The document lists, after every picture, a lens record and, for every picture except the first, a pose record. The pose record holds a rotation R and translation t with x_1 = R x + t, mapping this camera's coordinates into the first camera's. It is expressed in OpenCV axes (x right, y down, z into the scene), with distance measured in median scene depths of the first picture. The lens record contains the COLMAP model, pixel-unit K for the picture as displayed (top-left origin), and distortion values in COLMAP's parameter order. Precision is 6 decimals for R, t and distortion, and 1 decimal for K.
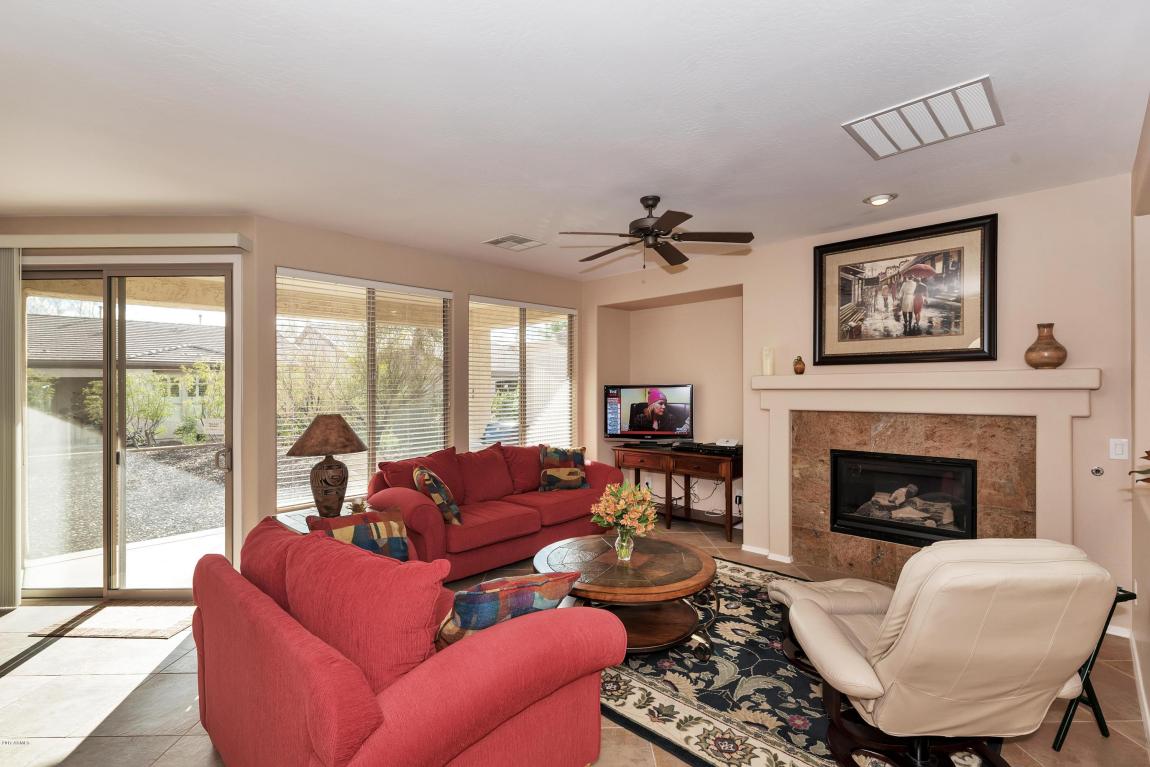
lens RADIAL K [[518.5, 0, 576.0], [0, 518.5, 385.9], [0, 0, 1]] dist [-0.002842, -0.000810]
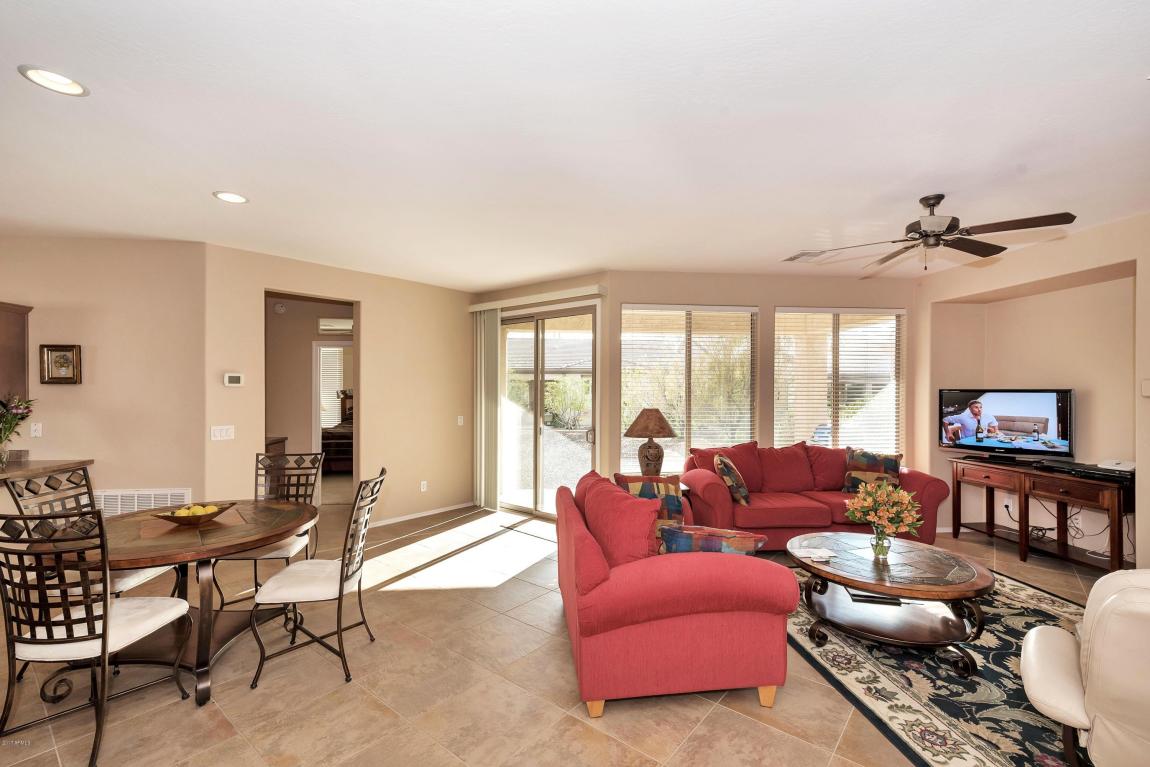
lens RADIAL K [[499.1, 0, 577.3], [0, 499.1, 389.6], [0, 0, 1]] dist [0.000730, 0.000210]
pose [[0.764268, 0.011528, -0.644796, 0.210216], [-0.009055, 0.999933, 0.007144, -0.002168], [0.644835, 0.000378, 0.764321, -0.123596]]
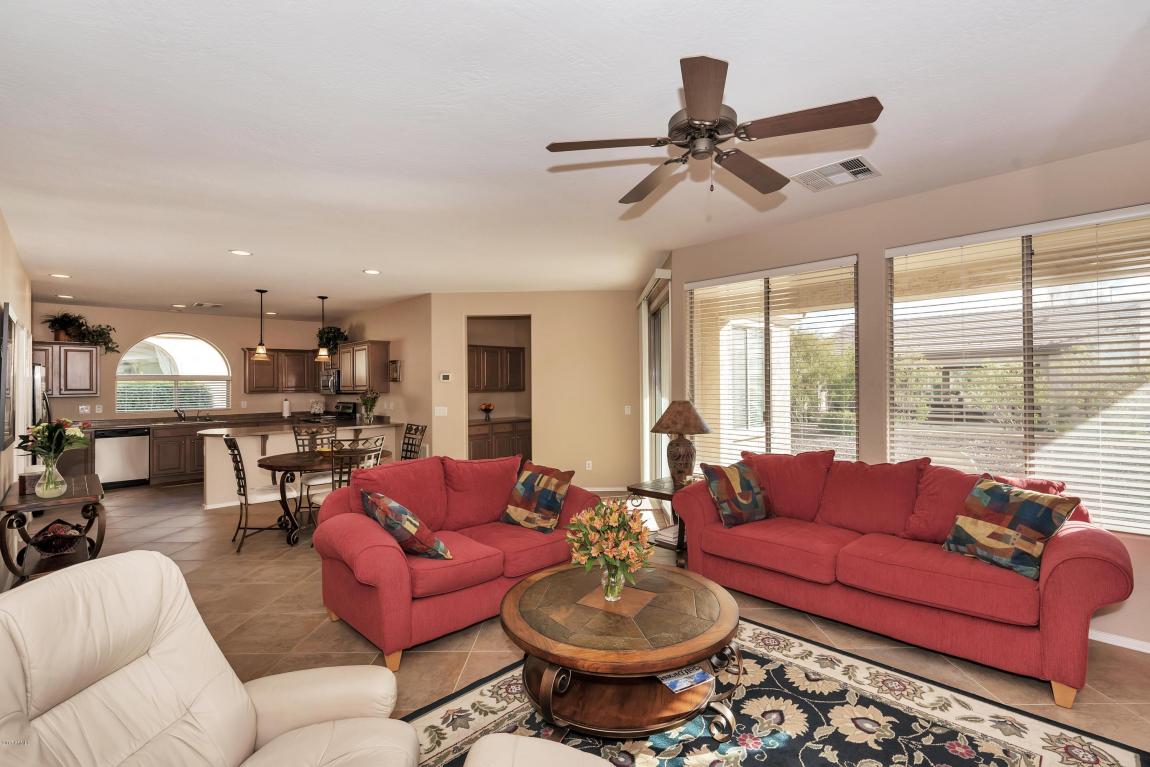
lens RADIAL K [[507.4, 0, 607.7], [0, 507.4, 382.1], [0, 0, 1]] dist [-0.024334, -0.000053]
pose [[0.008955, 0.006309, -0.999940, 0.664030], [0.009146, 0.999938, 0.006391, 0.001169], [0.999918, -0.009203, 0.008896, 0.771656]]
